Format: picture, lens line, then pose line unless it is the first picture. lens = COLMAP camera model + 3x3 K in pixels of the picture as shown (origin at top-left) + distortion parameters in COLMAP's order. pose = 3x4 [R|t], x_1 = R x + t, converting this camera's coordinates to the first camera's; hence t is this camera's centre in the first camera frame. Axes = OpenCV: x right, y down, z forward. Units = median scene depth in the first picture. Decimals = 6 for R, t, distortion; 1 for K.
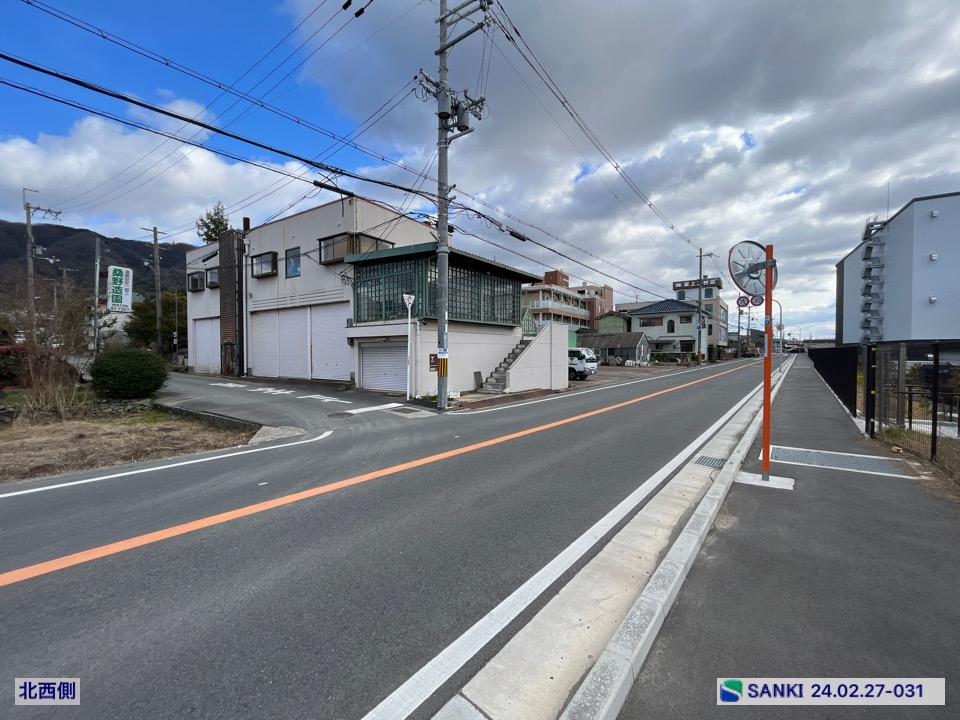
lens RADIAL K [[388.0, 0, 476.7], [0, 388.0, 360.9], [0, 0, 1]] dist [-0.002724, -0.000474]
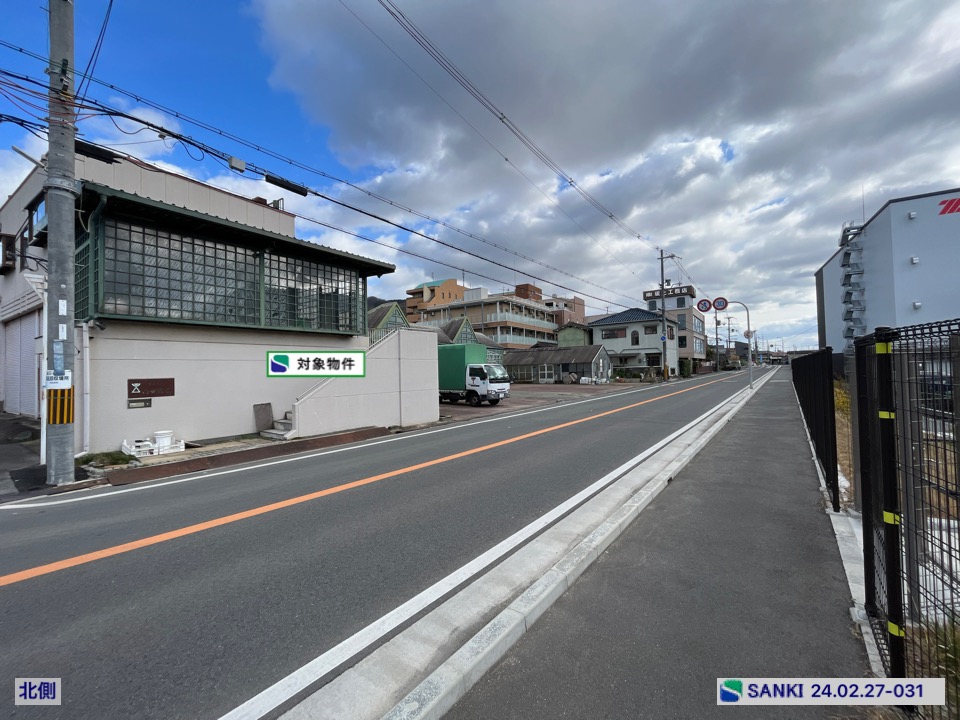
lens RADIAL K [[388.0, 0, 476.7], [0, 388.0, 360.9], [0, 0, 1]] dist [-0.002724, -0.000474]
pose [[0.999614, -0.019024, 0.020254, 0.214149], [0.019941, 0.998737, -0.046106, -0.004278], [-0.019352, 0.046492, 0.998731, 0.213291]]
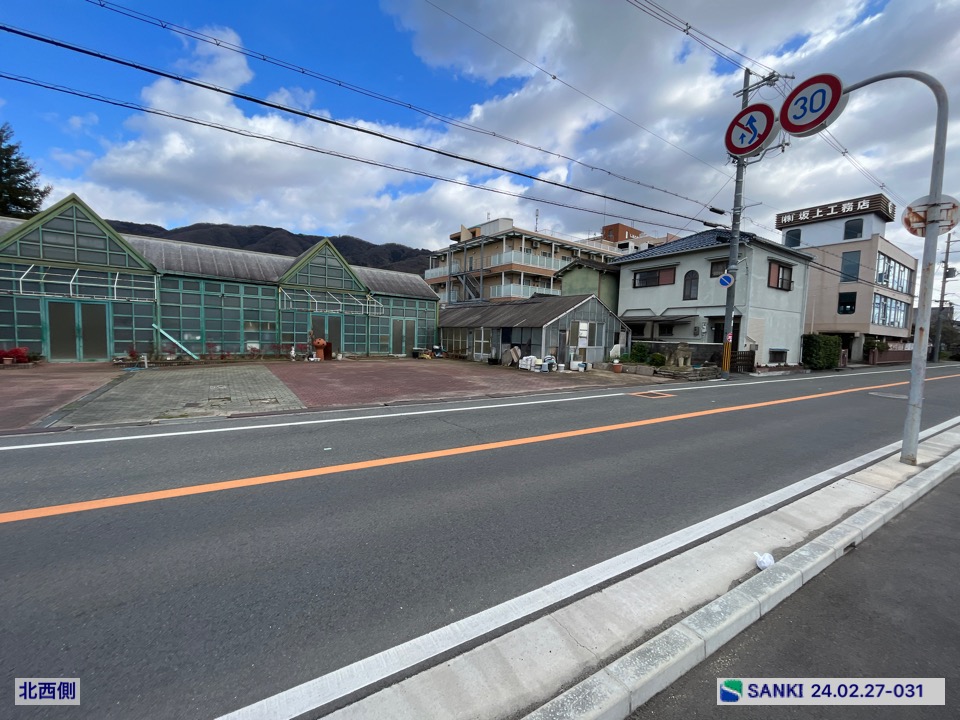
lens RADIAL K [[388.0, 0, 476.7], [0, 388.0, 360.9], [0, 0, 1]] dist [-0.002724, -0.000474]
pose [[0.943952, 0.056312, -0.325244, 0.767615], [-0.042666, 0.997890, 0.048945, -0.023455], [0.327314, -0.032325, 0.944362, 0.900309]]
